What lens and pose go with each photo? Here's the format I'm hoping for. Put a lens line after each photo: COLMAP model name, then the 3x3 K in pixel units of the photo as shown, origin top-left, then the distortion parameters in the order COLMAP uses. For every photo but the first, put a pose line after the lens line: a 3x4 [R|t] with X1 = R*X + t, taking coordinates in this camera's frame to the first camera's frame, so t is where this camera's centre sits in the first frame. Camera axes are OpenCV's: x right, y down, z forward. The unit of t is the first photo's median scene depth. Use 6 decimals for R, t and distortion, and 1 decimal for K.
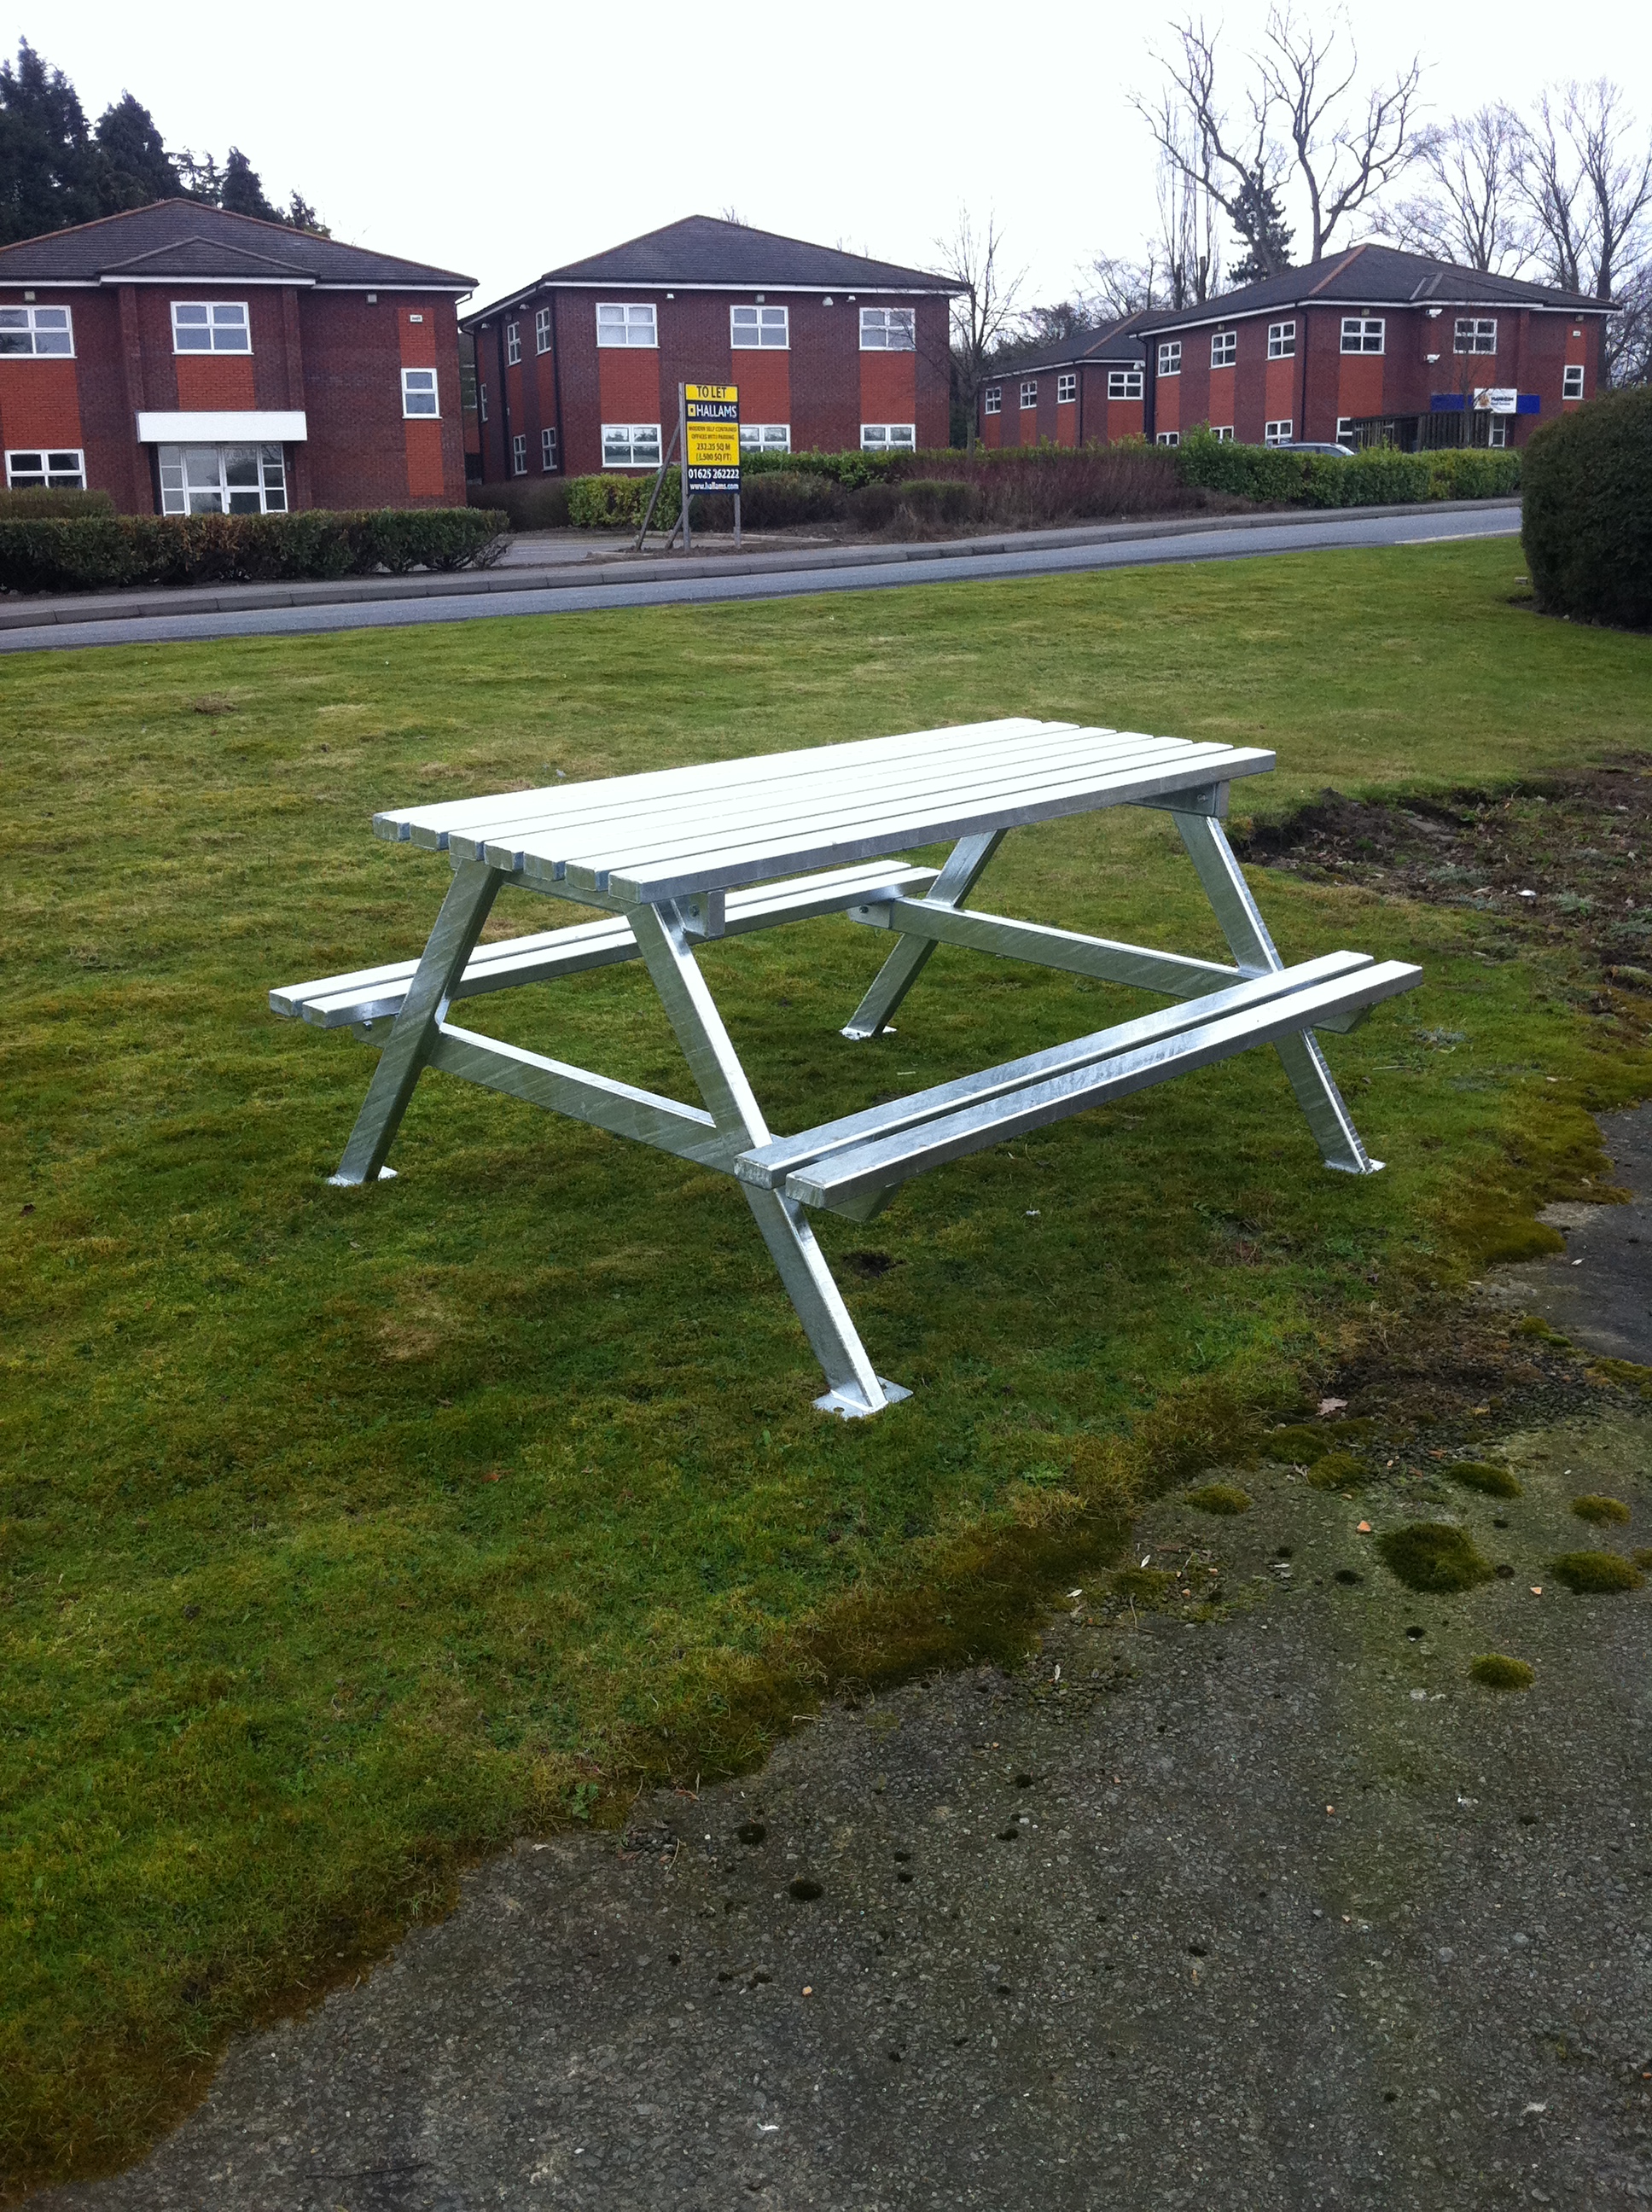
lens RADIAL K [[2115.5, 0, 826.0], [0, 2115.5, 1106.0], [0, 0, 1]] dist [0.131250, -0.437944]
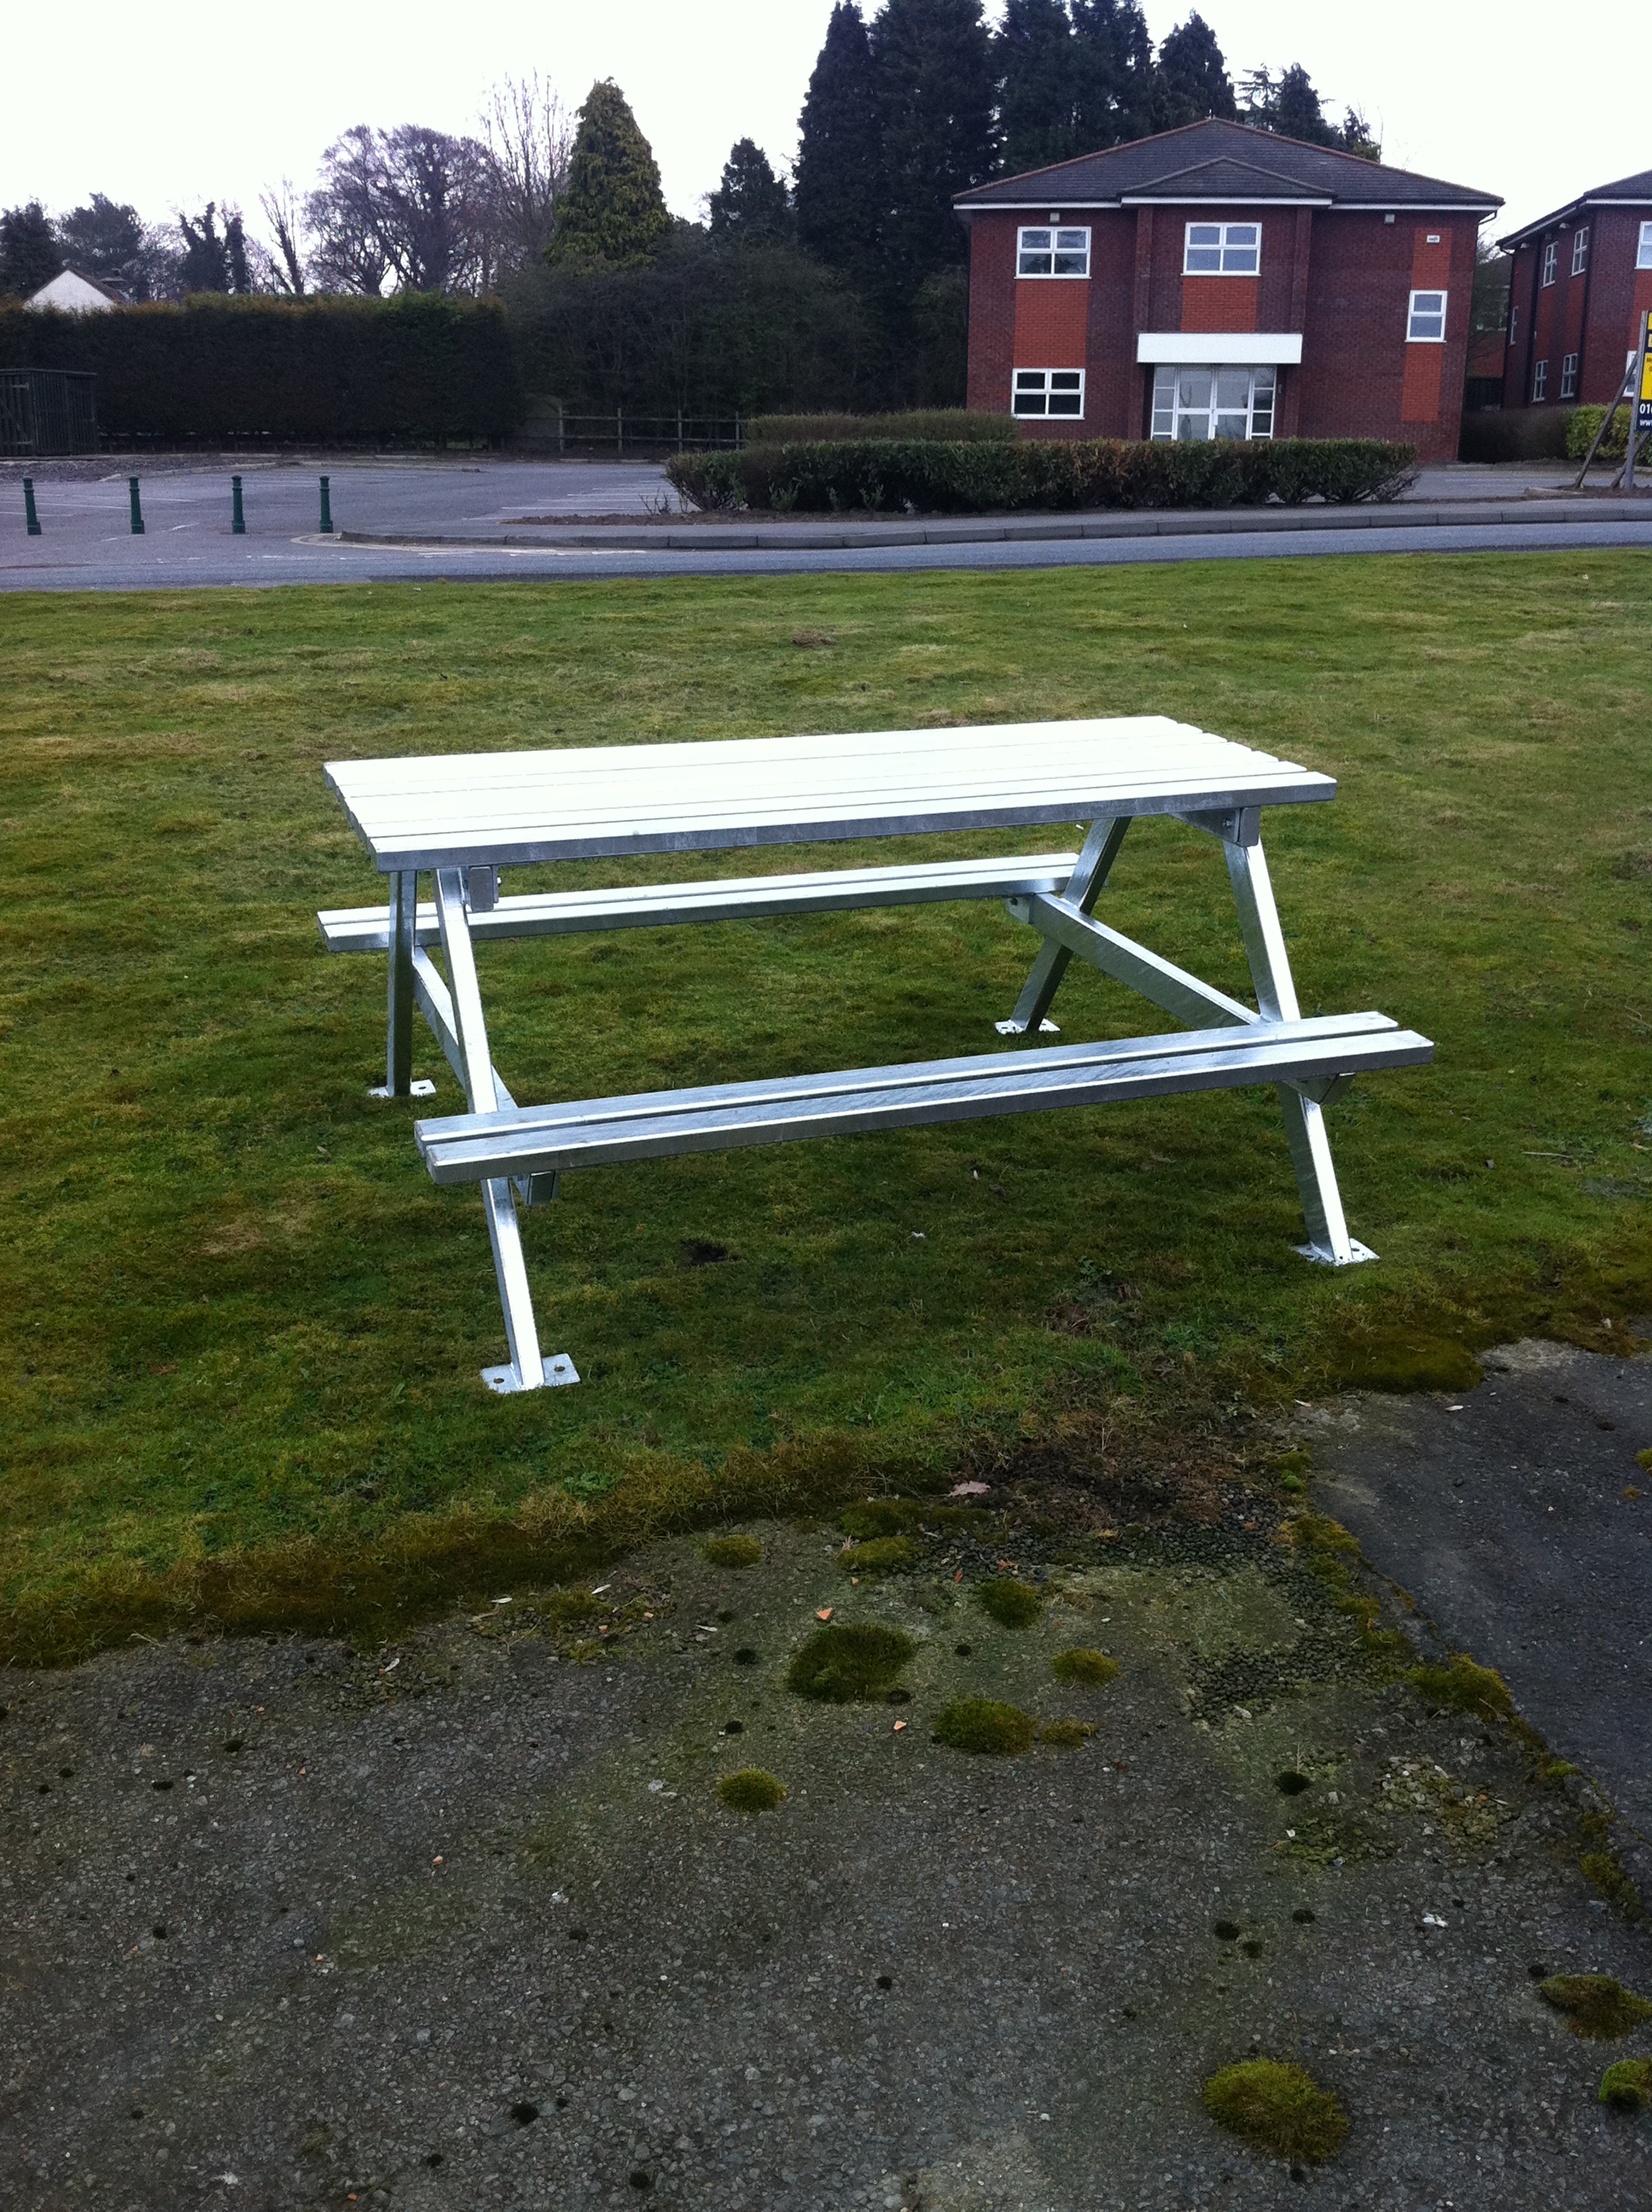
lens RADIAL K [[2123.8, 0, 826.0], [0, 2123.8, 1106.0], [0, 0, 1]] dist [0.083267, -0.282987]
pose [[0.887789, 0.159229, -0.431830, 0.235052], [-0.144012, 0.987240, 0.067954, -0.033771], [0.437140, 0.001860, 0.899392, 0.056241]]
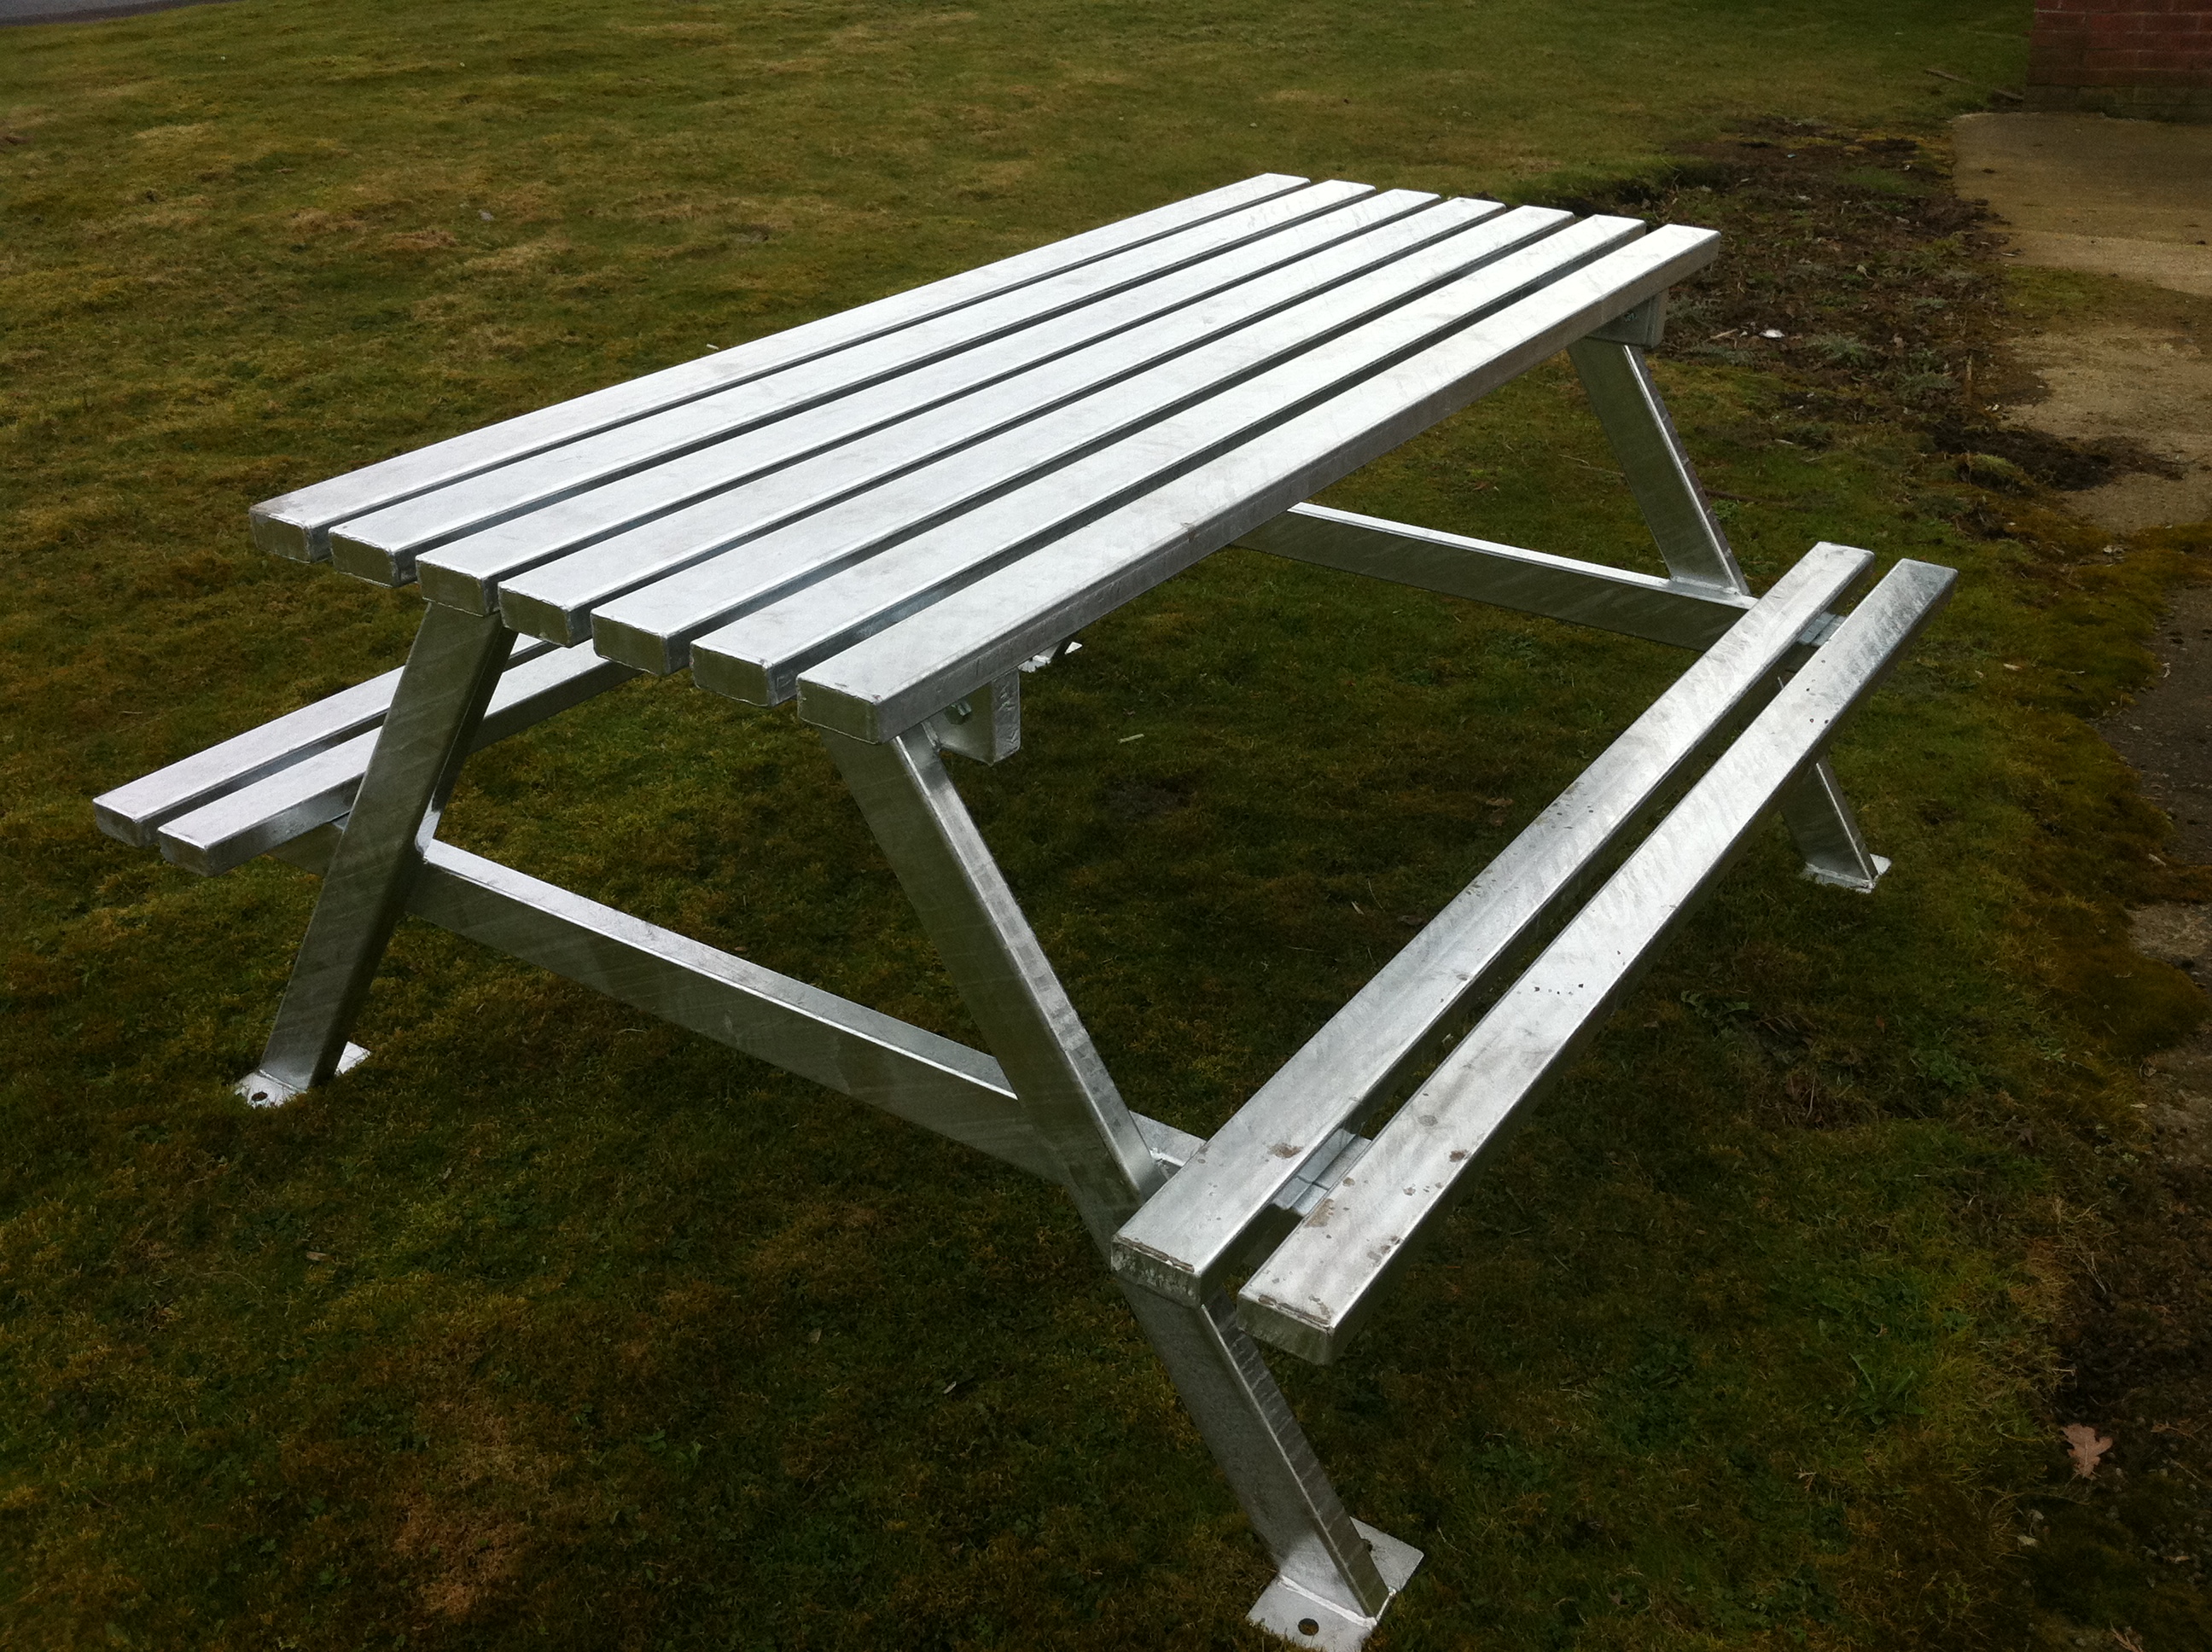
lens RADIAL K [[2131.6, 0, 1106.0], [0, 2131.6, 826.0], [0, 0, 1]] dist [-0.006798, -0.072432]
pose [[0.984182, -0.089037, 0.153158, -0.044509], [0.061885, 0.982852, 0.173702, -0.062499], [-0.165997, -0.161476, 0.972816, 0.211773]]
